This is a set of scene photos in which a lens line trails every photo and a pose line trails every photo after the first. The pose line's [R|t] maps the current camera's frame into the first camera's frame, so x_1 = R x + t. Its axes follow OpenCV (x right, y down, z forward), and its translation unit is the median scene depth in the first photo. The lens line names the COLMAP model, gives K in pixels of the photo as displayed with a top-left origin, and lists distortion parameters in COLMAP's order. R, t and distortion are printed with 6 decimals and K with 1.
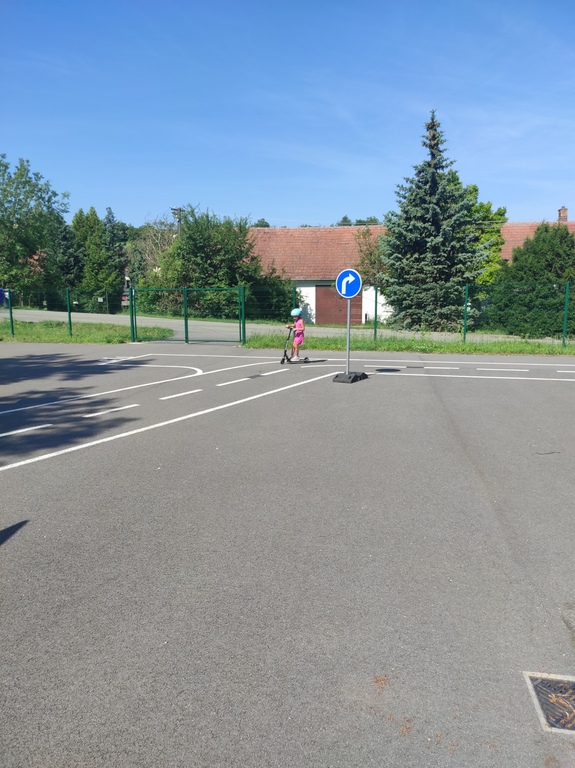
lens RADIAL K [[557.3, 0, 287.5], [0, 557.3, 384.0], [0, 0, 1]] dist [0.035553, -0.003017]
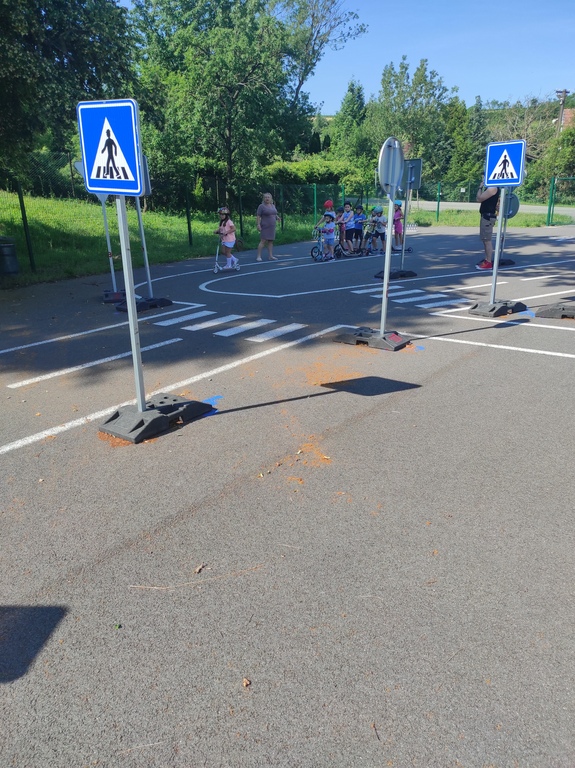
lens RADIAL K [[569.3, 0, 306.3], [0, 569.3, 379.6], [0, 0, 1]] dist [0.034595, -0.001403]
pose [[0.887968, 0.127233, -0.441955, -0.087834], [-0.050789, 0.982222, 0.180724, 0.027244], [0.457092, -0.138030, 0.878643, -0.182469]]
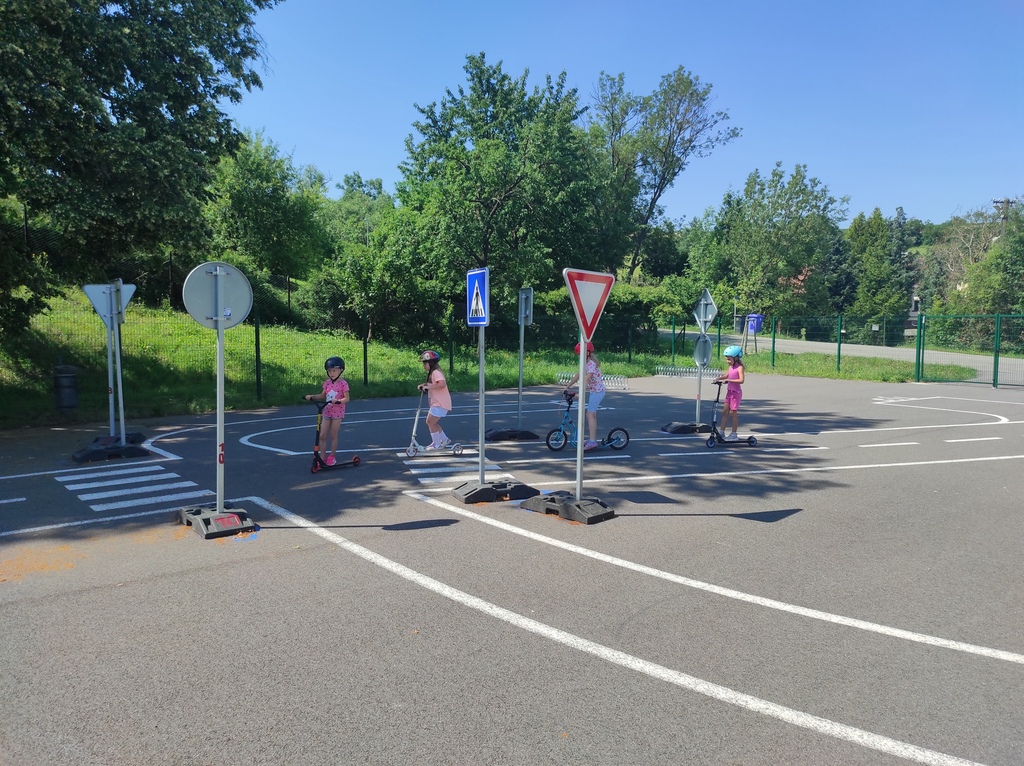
lens RADIAL K [[759.0, 0, 540.3], [0, 759.0, 388.1], [0, 0, 1]] dist [0.034595, -0.001403]
pose [[0.747146, 0.063401, -0.661629, 0.025117], [-0.108435, 0.993731, -0.027225, 0.012239], [0.655755, 0.092085, 0.749337, -0.094675]]
